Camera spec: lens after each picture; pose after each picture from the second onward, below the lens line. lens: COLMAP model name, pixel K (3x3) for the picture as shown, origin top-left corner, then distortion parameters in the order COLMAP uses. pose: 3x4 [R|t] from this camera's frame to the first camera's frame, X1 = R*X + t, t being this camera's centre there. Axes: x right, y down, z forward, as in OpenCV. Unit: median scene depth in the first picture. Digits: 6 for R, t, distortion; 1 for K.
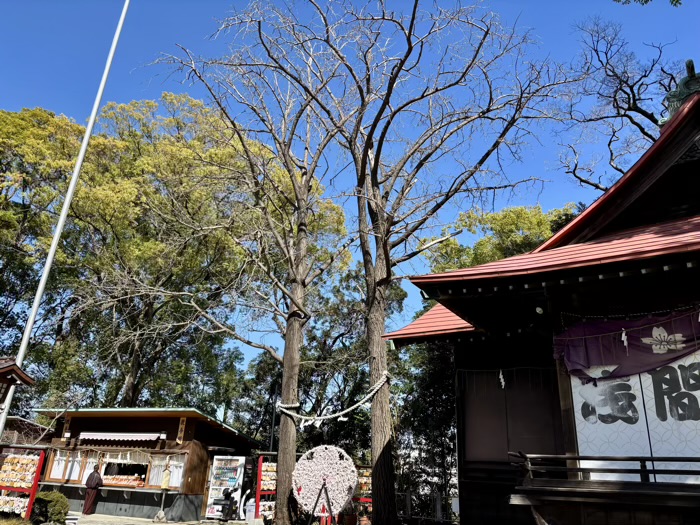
lens RADIAL K [[523.6, 0, 359.5], [0, 523.6, 265.9], [0, 0, 1]] dist [0.073921, -0.081781]
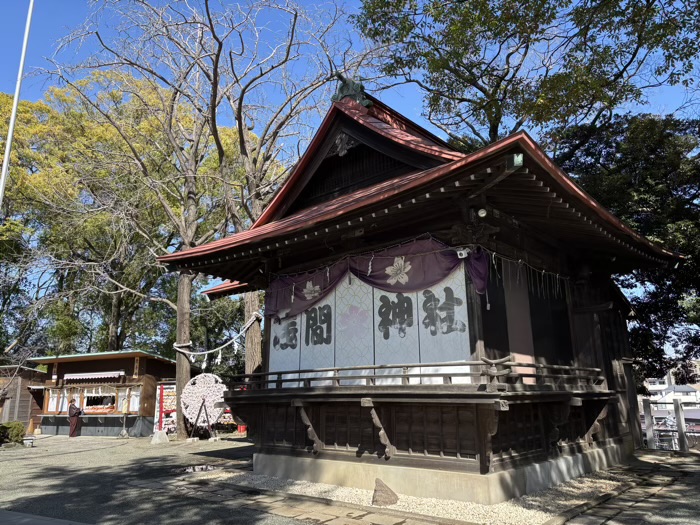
lens RADIAL K [[523.6, 0, 359.5], [0, 523.6, 265.9], [0, 0, 1]] dist [0.073921, -0.081781]
pose [[0.992424, -0.086394, -0.087357, 0.354039], [0.097911, 0.985643, 0.137554, -0.044586], [0.074219, -0.145065, 0.986635, -0.155129]]
